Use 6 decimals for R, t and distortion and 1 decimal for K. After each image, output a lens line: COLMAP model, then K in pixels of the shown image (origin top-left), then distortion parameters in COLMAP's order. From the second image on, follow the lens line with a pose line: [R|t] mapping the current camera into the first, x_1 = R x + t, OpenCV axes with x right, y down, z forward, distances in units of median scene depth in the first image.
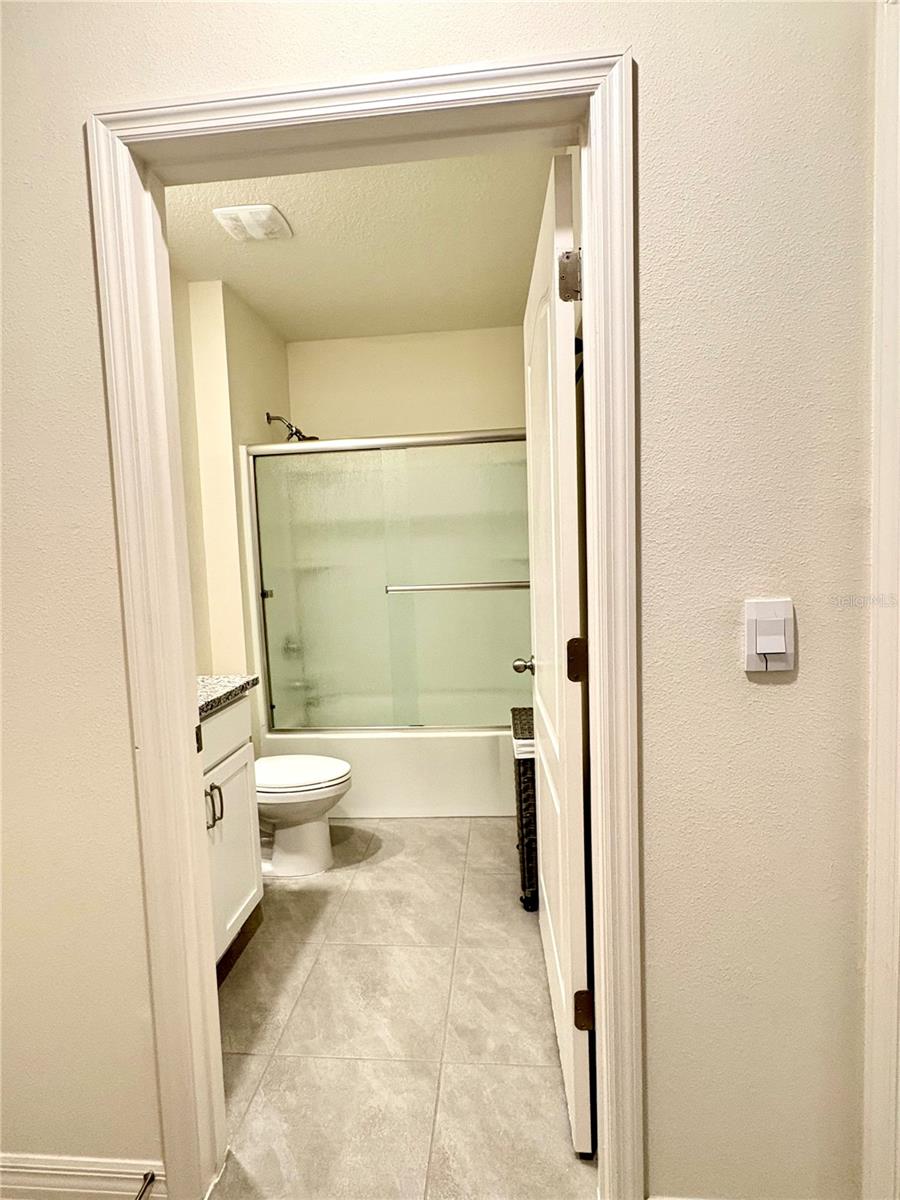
lens RADIAL K [[597.7, 0, 447.5], [0, 597.7, 599.9], [0, 0, 1]] dist [-0.001417, 0.000934]
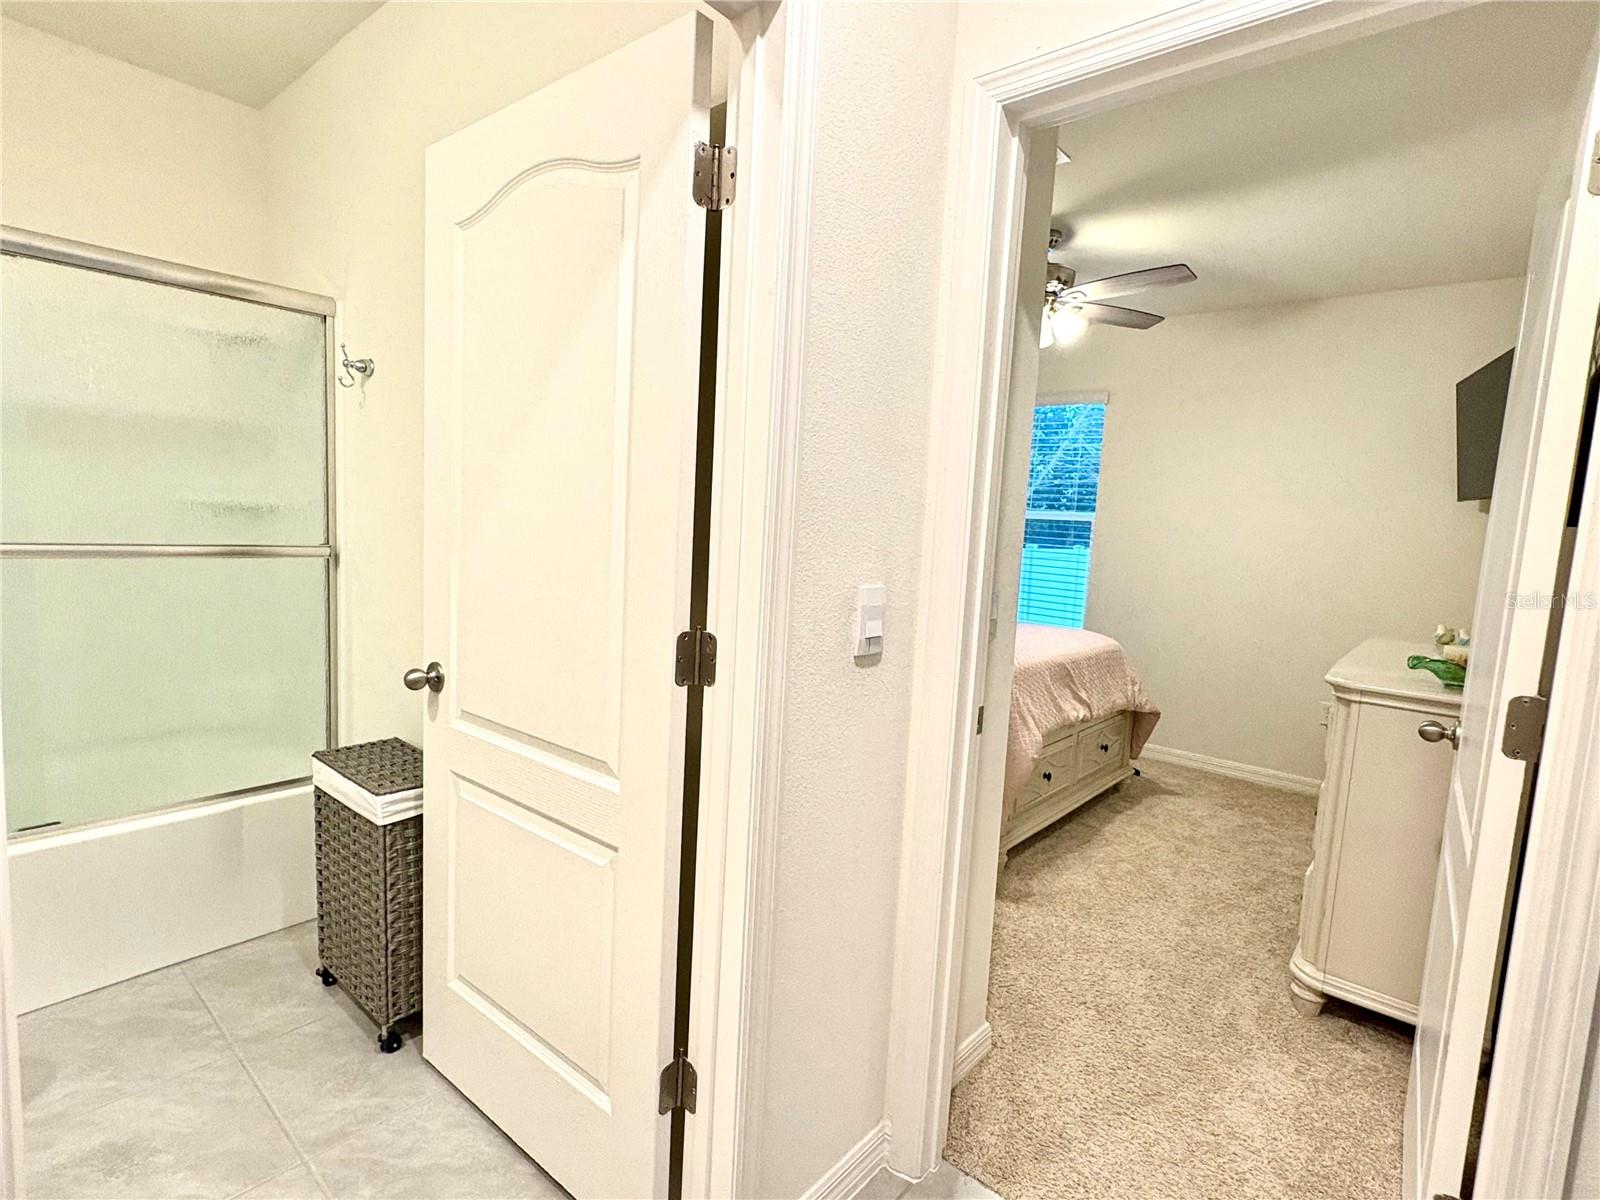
lens RADIAL K [[796.9, 0, 804.2], [0, 796.9, 604.6], [0, 0, 1]] dist [-0.001417, 0.000934]
pose [[0.571910, -0.016963, 0.820141, -0.260921], [-0.014777, 0.999411, 0.030975, -0.003596], [-0.820183, -0.029834, 0.571322, 0.119224]]
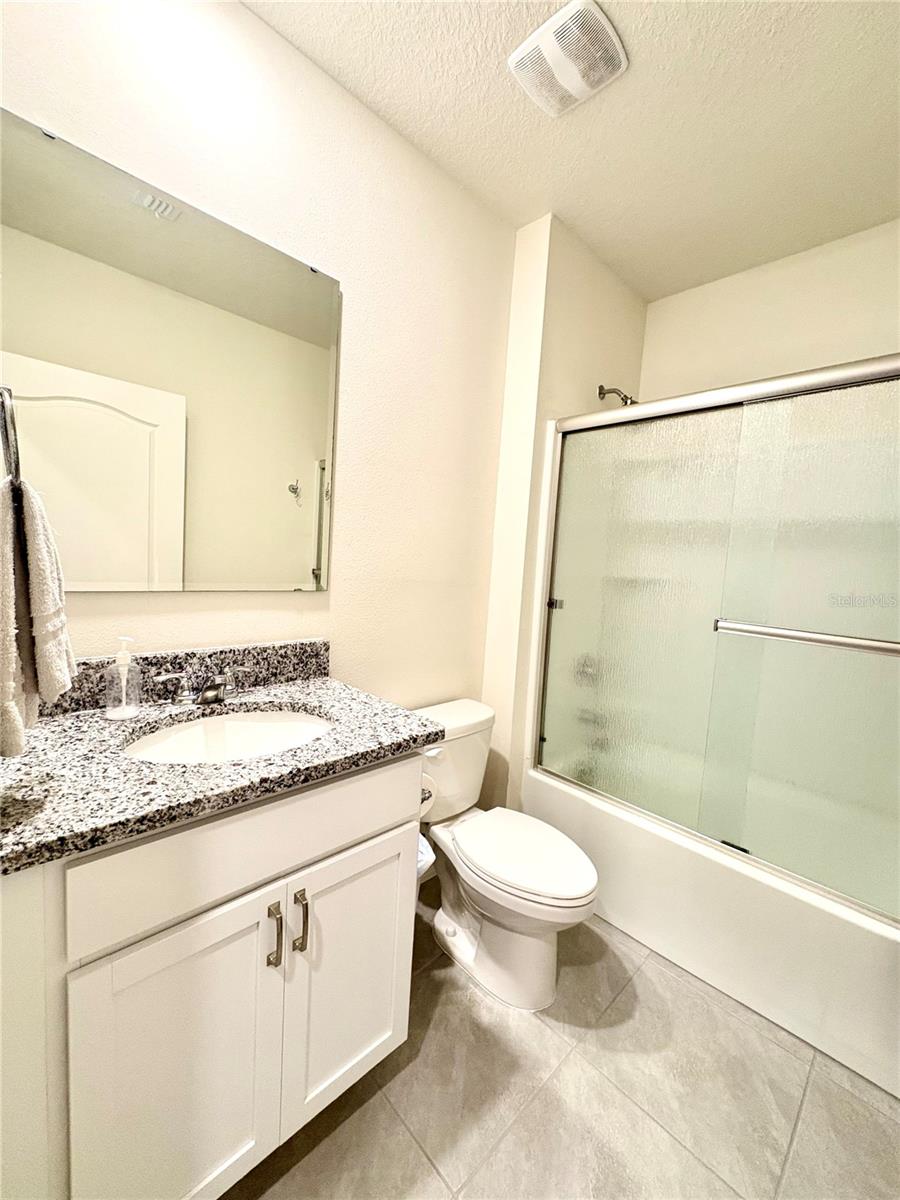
lens RADIAL K [[480.9, 0, 447.3], [0, 480.9, 599.7], [0, 0, 1]] dist [0.000470, -0.000319]
pose [[0.751419, 0.143125, -0.644115, 0.010283], [-0.138603, 0.988649, 0.057988, -0.037812], [0.645103, 0.045703, 0.762728, 0.462678]]
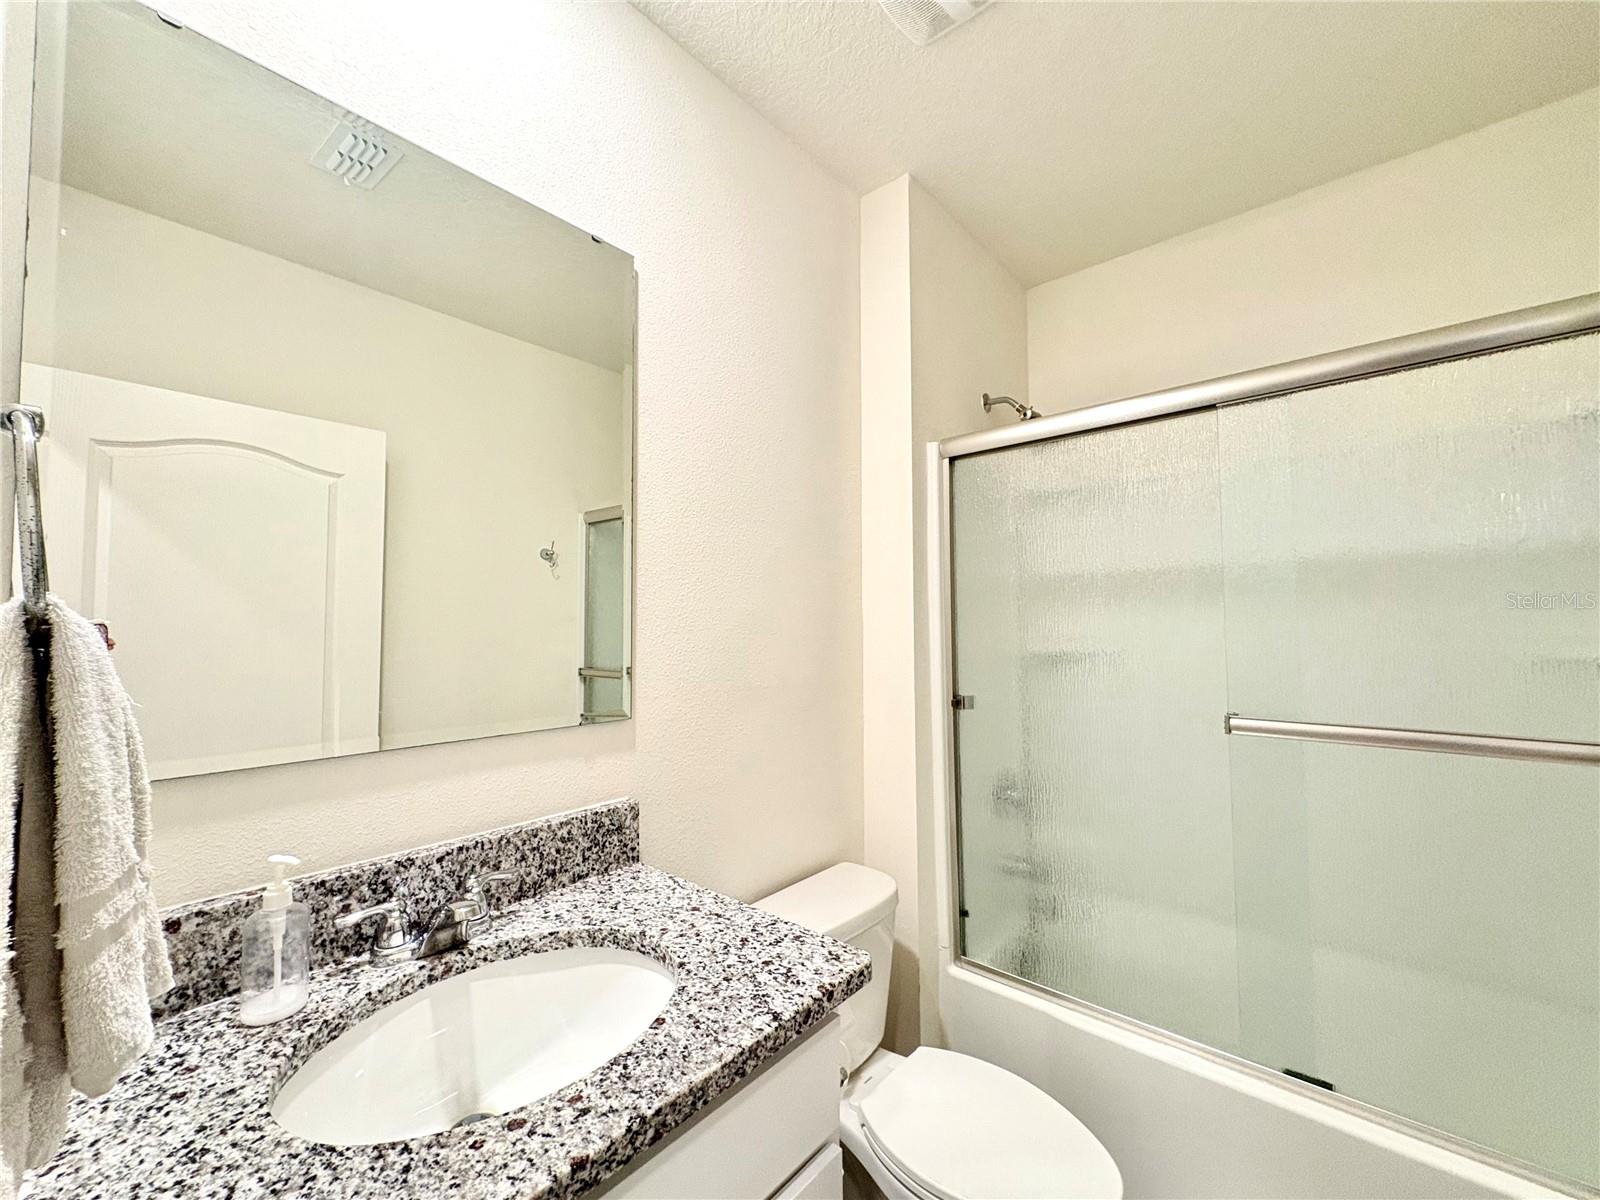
lens RADIAL K [[641.2, 0, 798.9], [0, 641.2, 599.9], [0, 0, 1]] dist [0.000470, -0.000319]
pose [[0.809160, 0.009552, -0.587511, -0.089729], [-0.068292, 0.994620, -0.077886, -0.054151], [0.583607, 0.103145, 0.805459, 0.488170]]
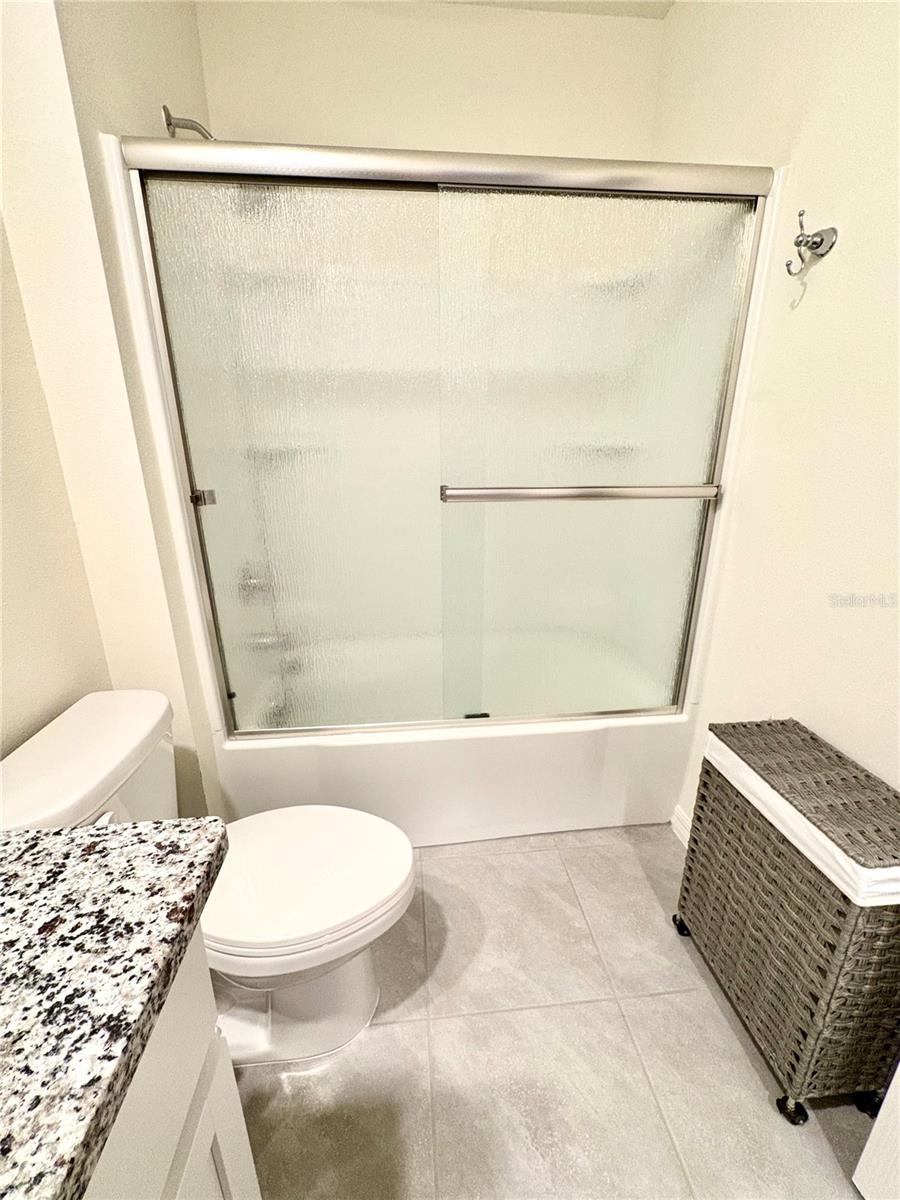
lens RADIAL K [[480.9, 0, 448.7], [0, 480.9, 601.3], [0, 0, 1]] dist [0.000470, -0.000319]
pose [[0.981698, -0.023061, 0.189043, -0.199732], [-0.020718, 0.973818, 0.226381, -0.024191], [-0.189315, -0.226154, 0.955518, 0.621698]]
